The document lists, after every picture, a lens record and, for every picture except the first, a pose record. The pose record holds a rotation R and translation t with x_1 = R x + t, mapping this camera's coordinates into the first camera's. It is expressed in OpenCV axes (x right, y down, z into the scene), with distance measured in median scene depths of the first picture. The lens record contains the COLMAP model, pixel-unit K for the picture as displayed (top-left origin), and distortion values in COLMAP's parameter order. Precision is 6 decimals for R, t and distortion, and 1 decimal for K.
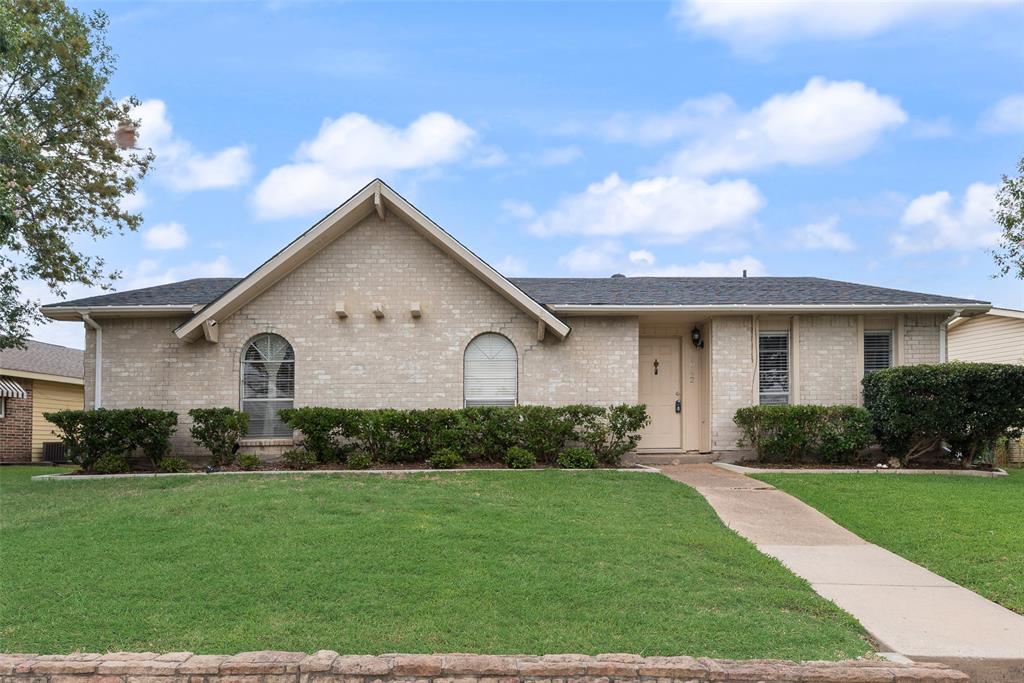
lens RADIAL K [[446.9, 0, 512.0], [0, 446.9, 341.5], [0, 0, 1]] dist [0.002571, 0.000229]
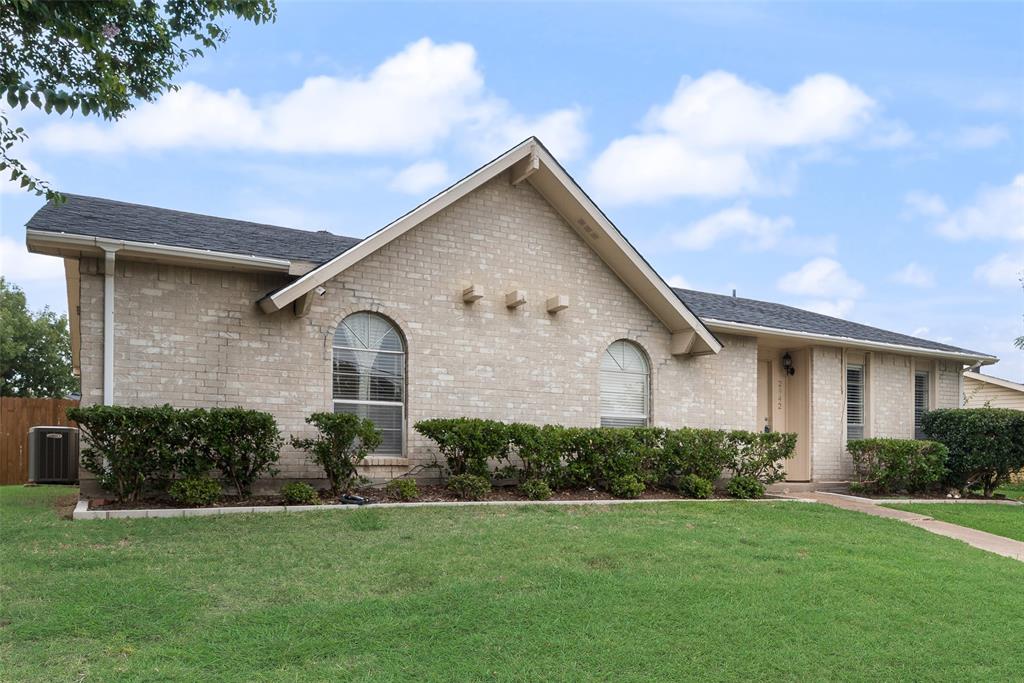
lens RADIAL K [[446.9, 0, 512.0], [0, 446.9, 341.5], [0, 0, 1]] dist [0.002571, 0.000229]
pose [[0.958731, 0.102177, 0.265321, -0.503438], [-0.113178, 0.993222, 0.026468, -0.015043], [-0.260818, -0.055404, 0.963797, 0.221527]]
